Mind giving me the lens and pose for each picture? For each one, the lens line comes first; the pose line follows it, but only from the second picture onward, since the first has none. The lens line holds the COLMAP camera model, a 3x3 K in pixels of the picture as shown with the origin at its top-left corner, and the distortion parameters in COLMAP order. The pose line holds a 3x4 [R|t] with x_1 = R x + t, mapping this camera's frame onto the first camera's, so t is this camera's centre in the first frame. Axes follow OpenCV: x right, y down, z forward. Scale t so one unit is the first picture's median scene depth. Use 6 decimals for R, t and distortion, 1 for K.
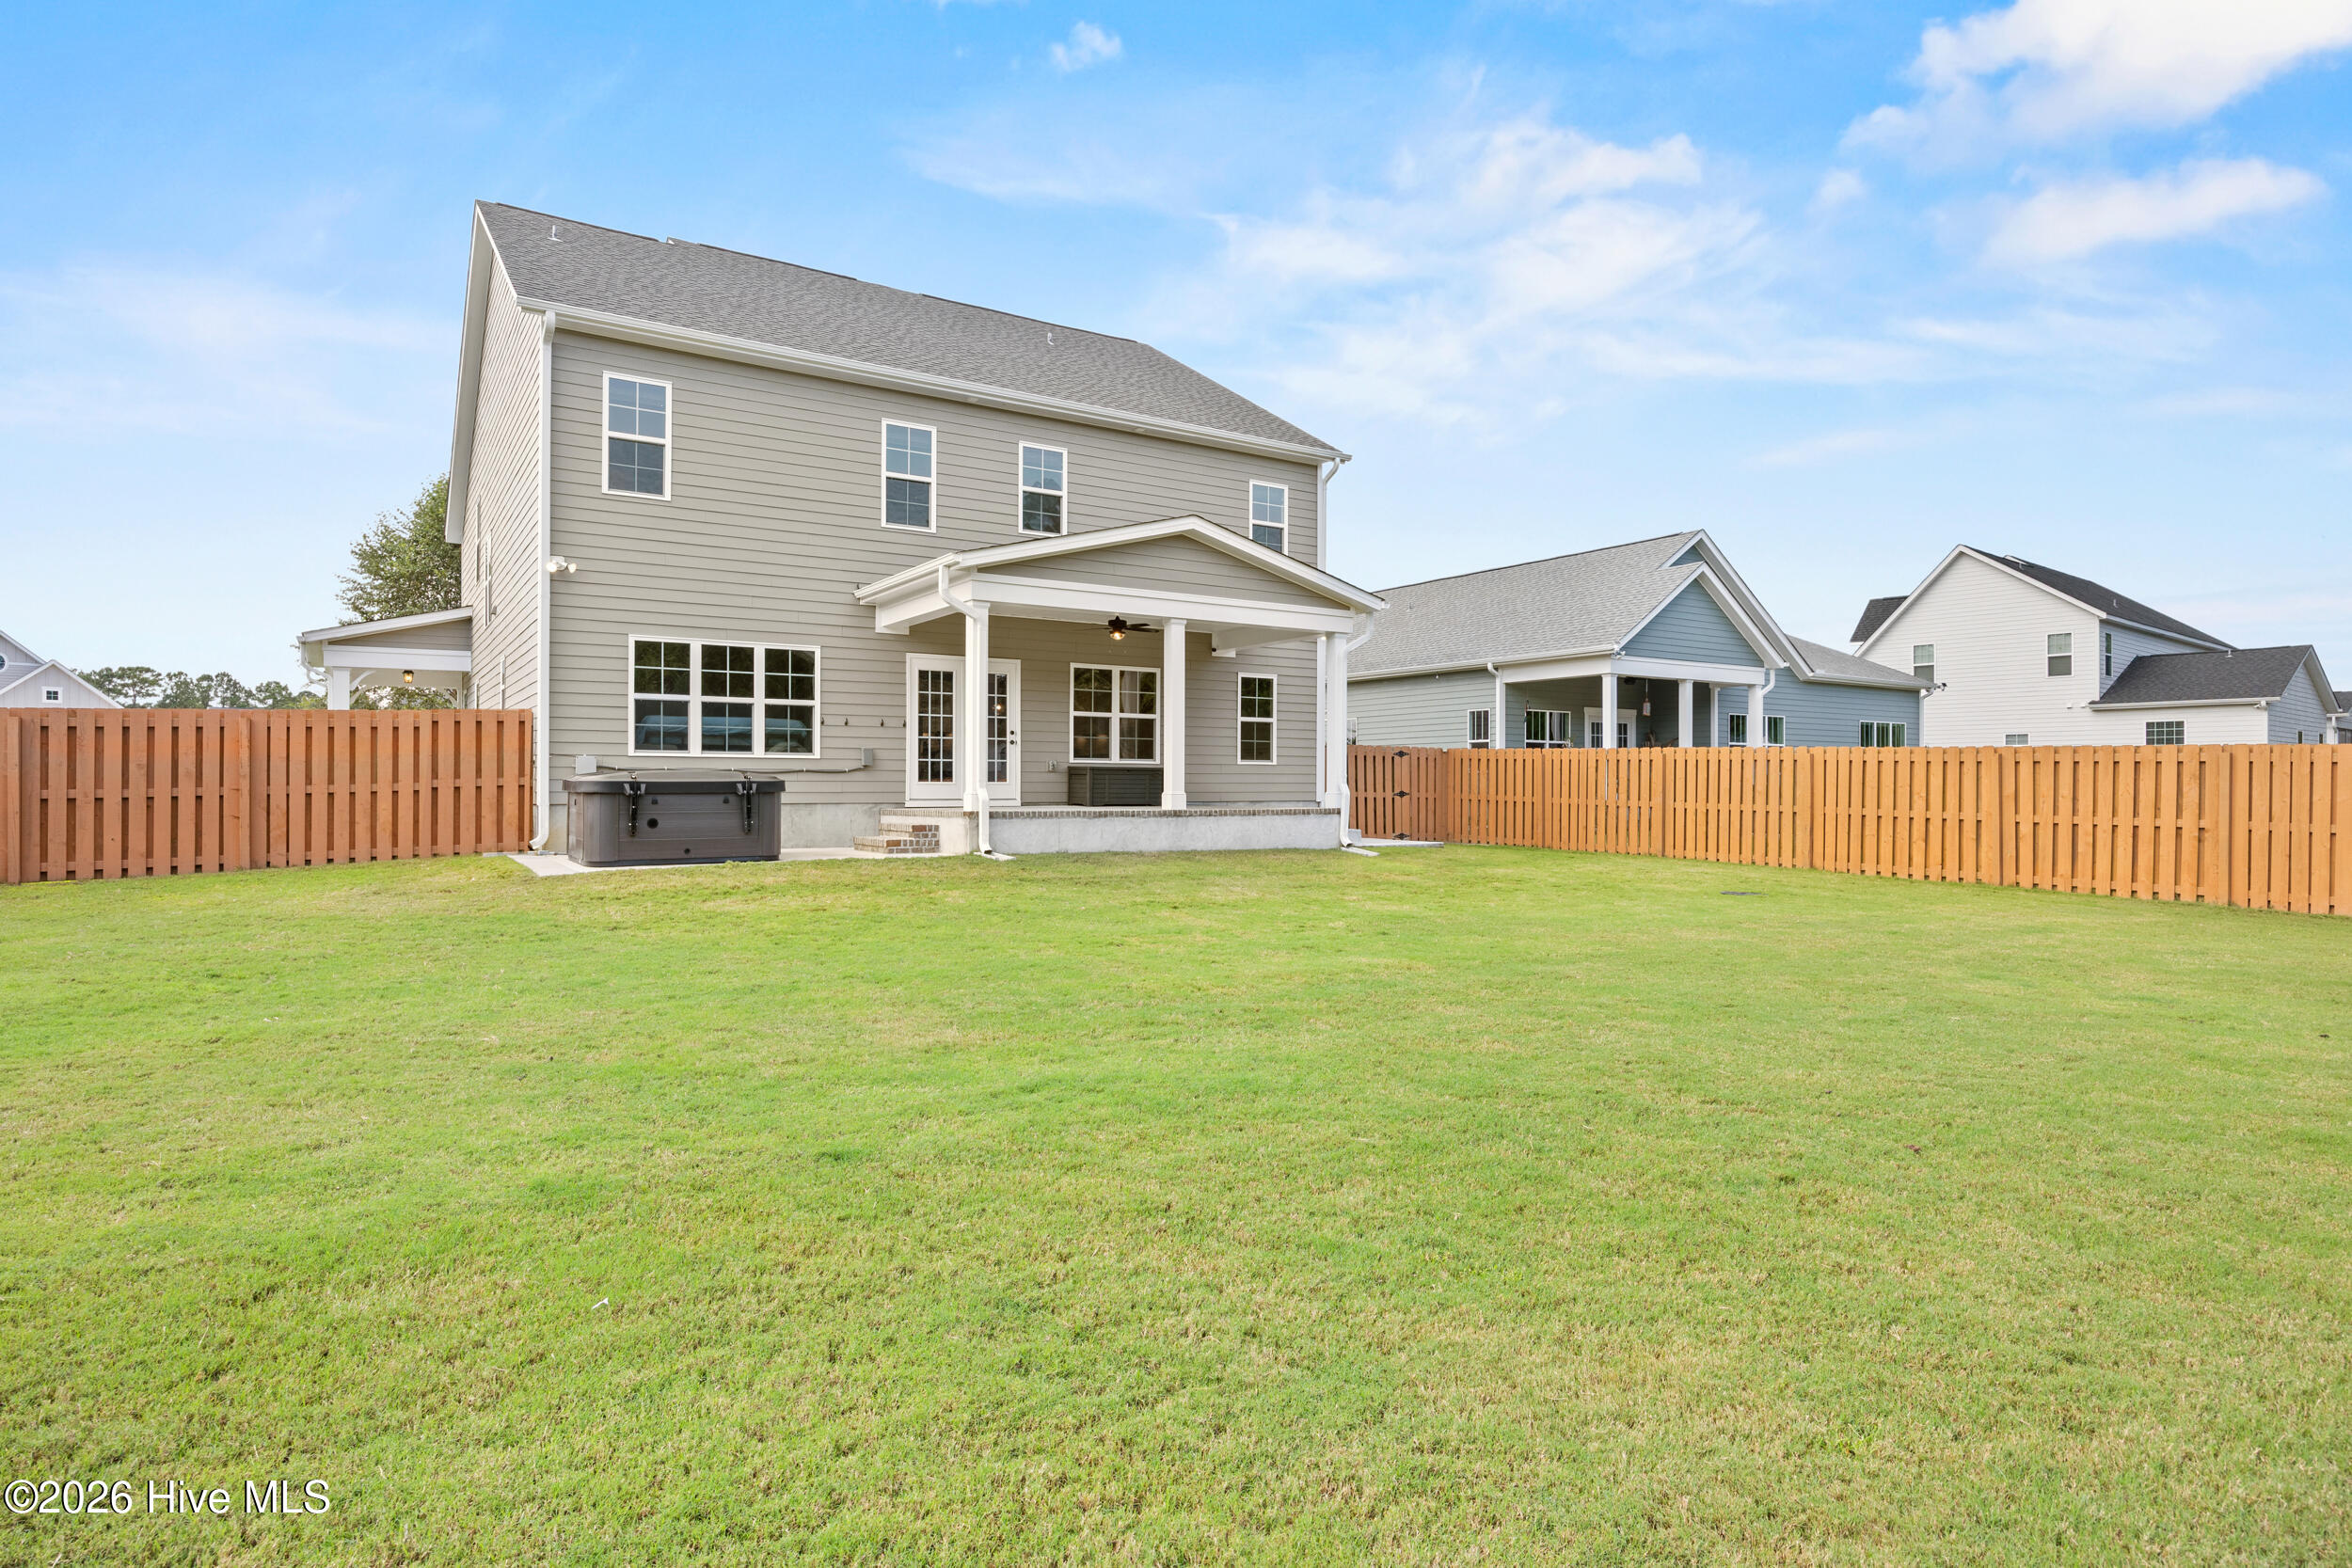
lens RADIAL K [[1200.7, 0, 1157.6], [0, 1200.7, 791.3], [0, 0, 1]] dist [-0.001014, -0.000930]
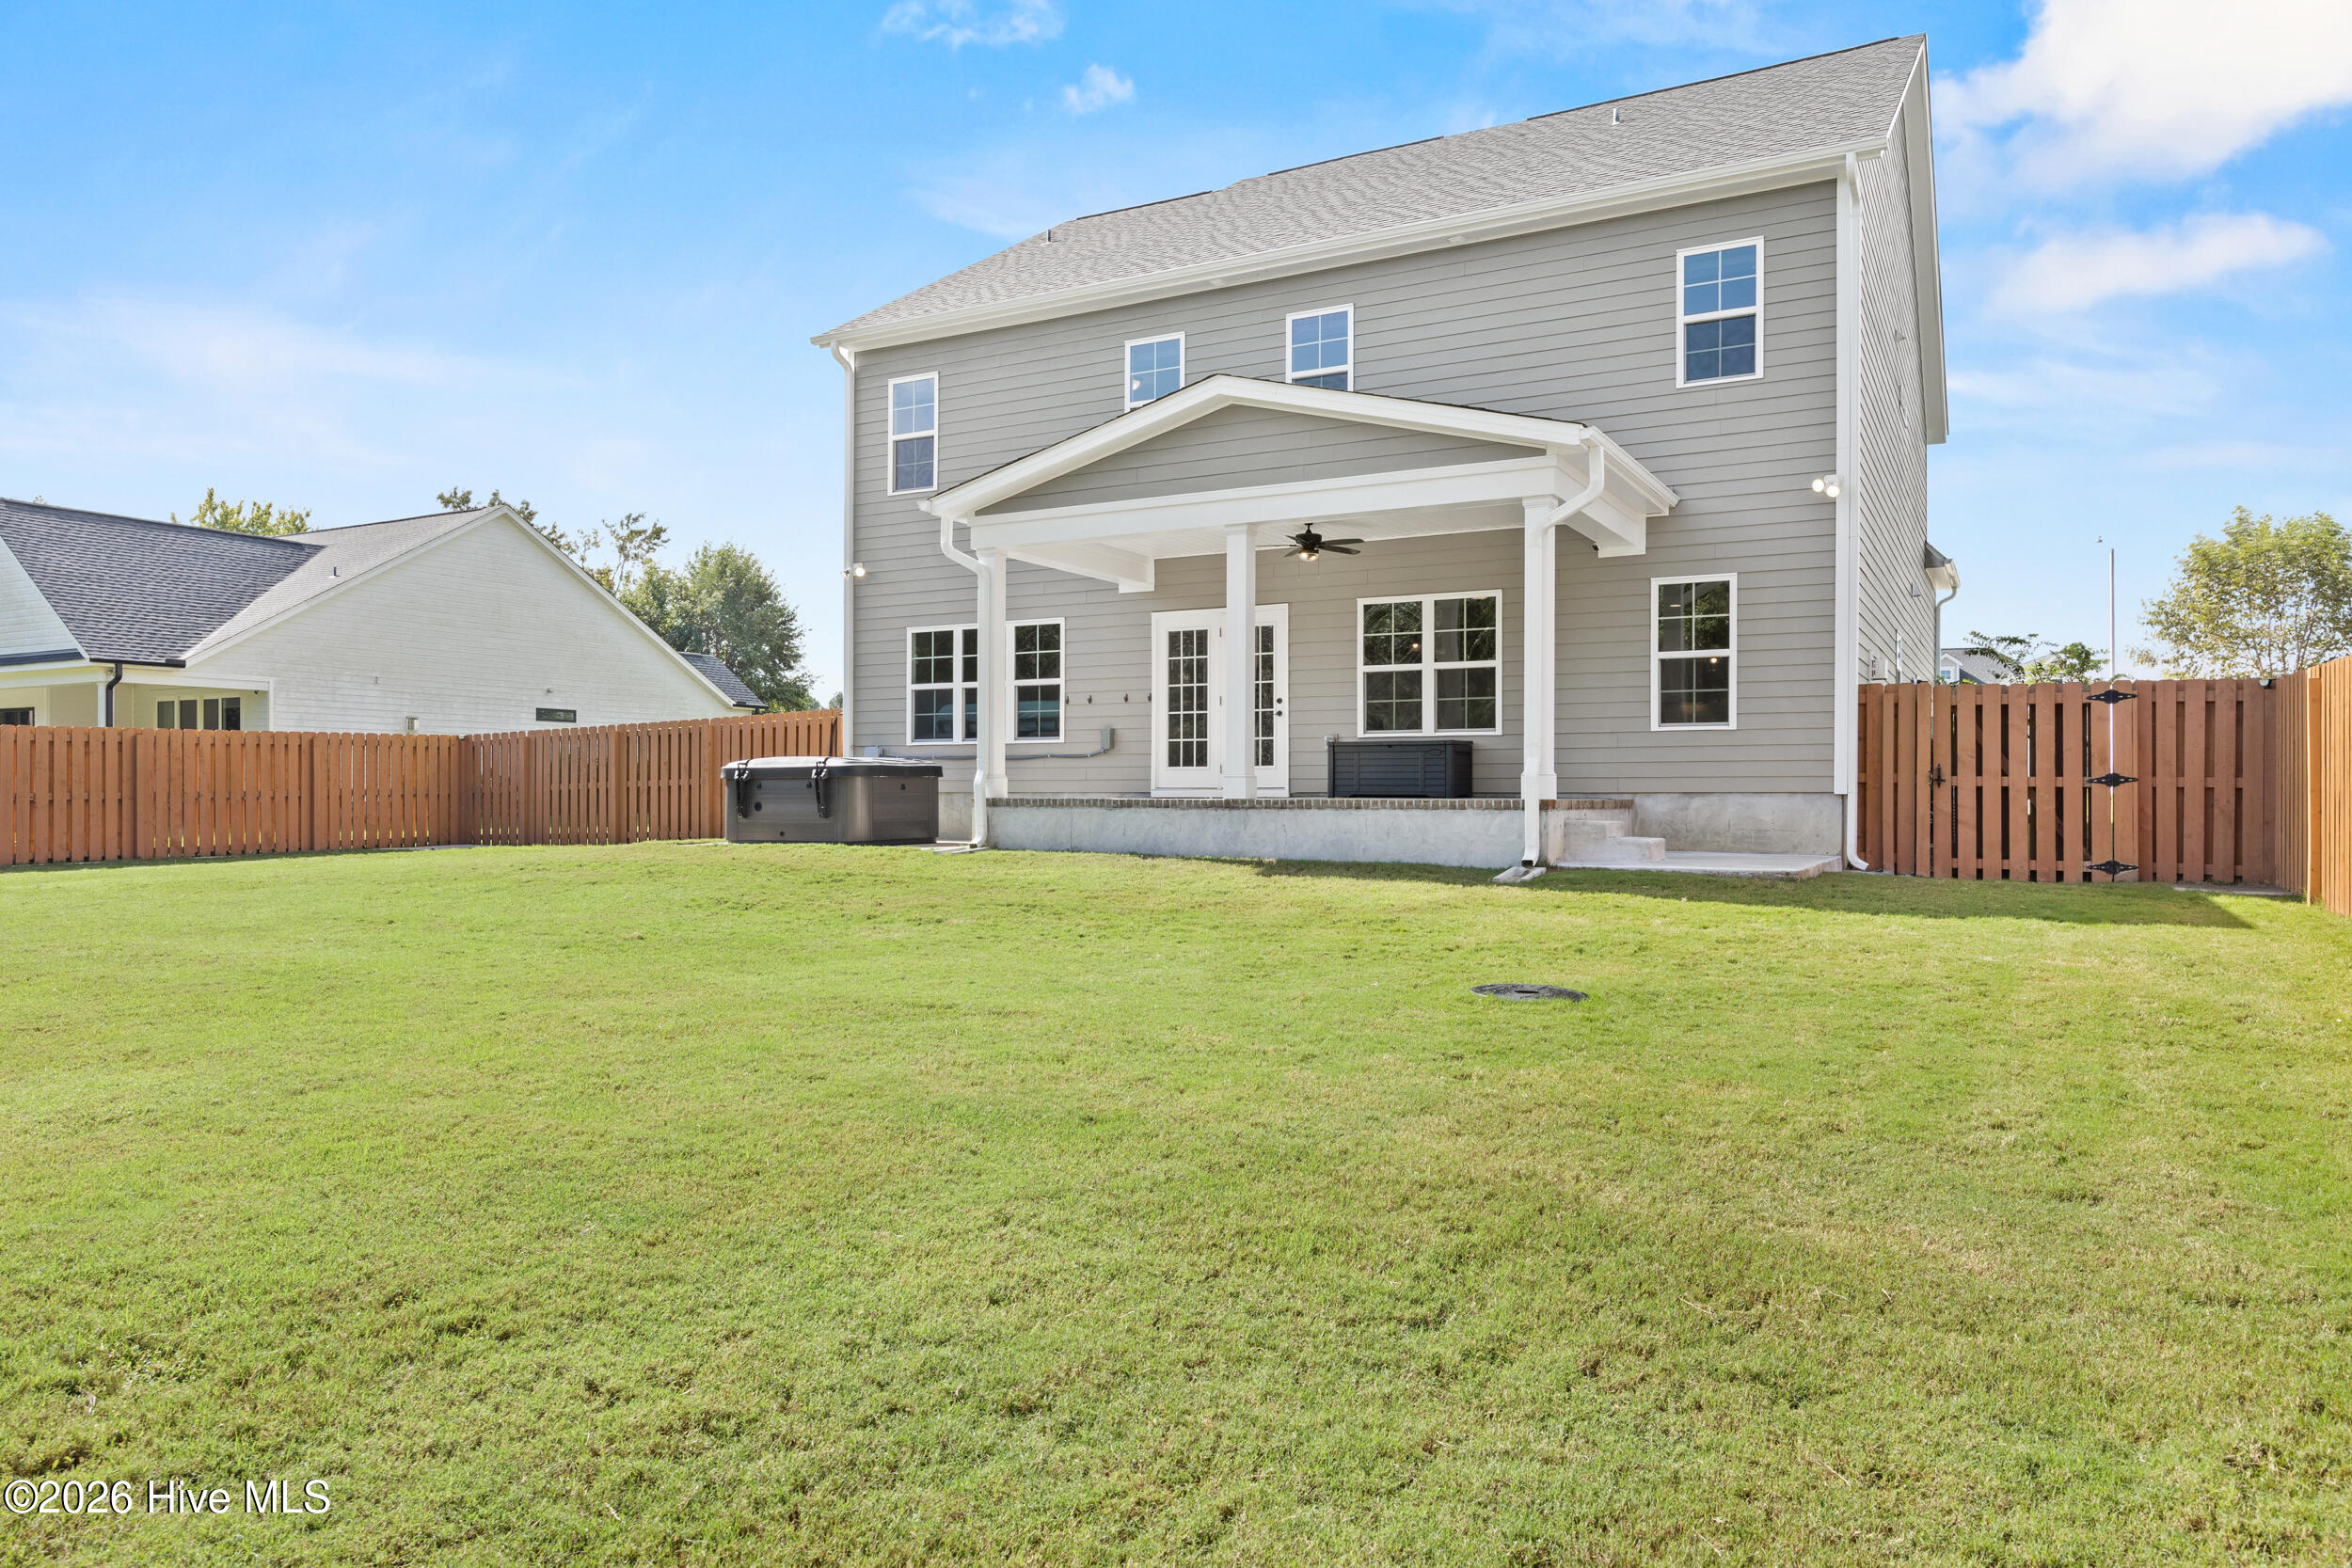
lens RADIAL K [[1635.1, 0, 1166.1], [0, 1635.1, 786.0], [0, 0, 1]] dist [-0.011125, -0.004032]
pose [[0.463304, 0.000939, -0.886199, 0.806301], [0.003452, 0.999990, 0.002864, 0.002108], [0.886193, -0.004386, 0.463296, 0.479457]]
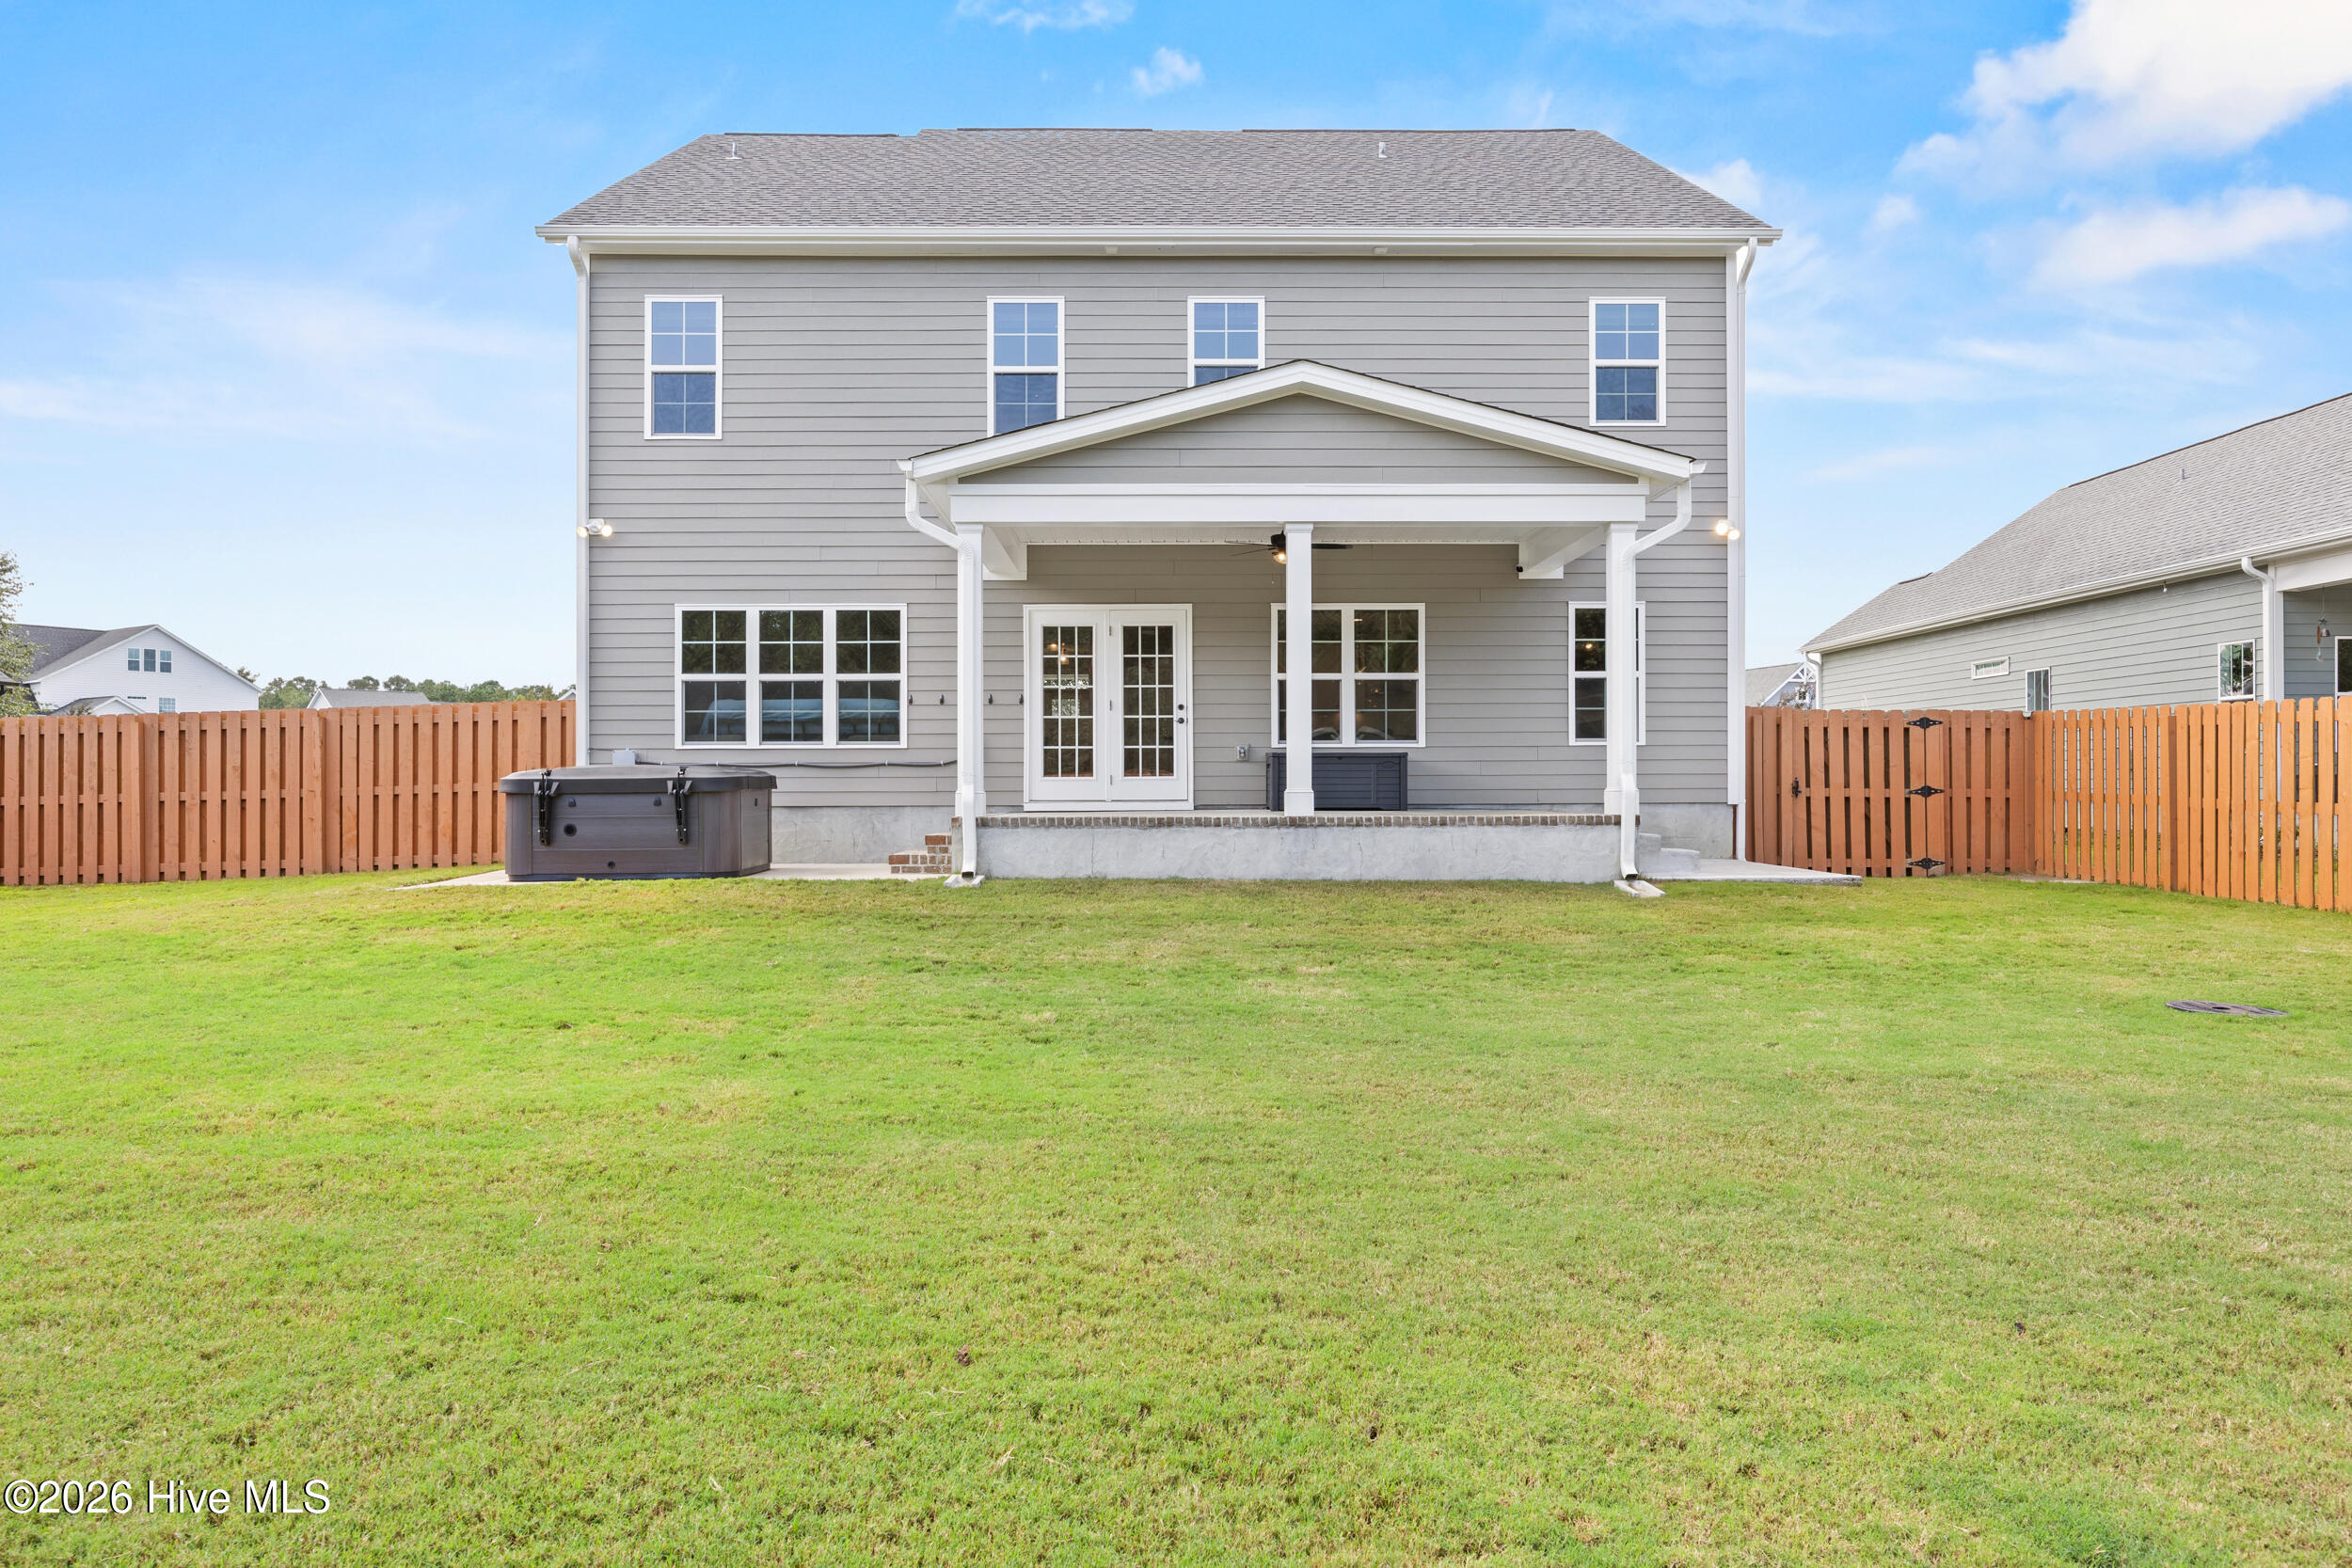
lens RADIAL K [[1551.7, 0, 1187.8], [0, 1551.7, 787.9], [0, 0, 1]] dist [-0.007334, -0.005466]
pose [[0.861915, -0.004528, -0.507032, 0.367060], [0.003999, 0.999990, -0.002133, 0.001057], [0.507037, -0.000189, 0.861925, 0.220041]]
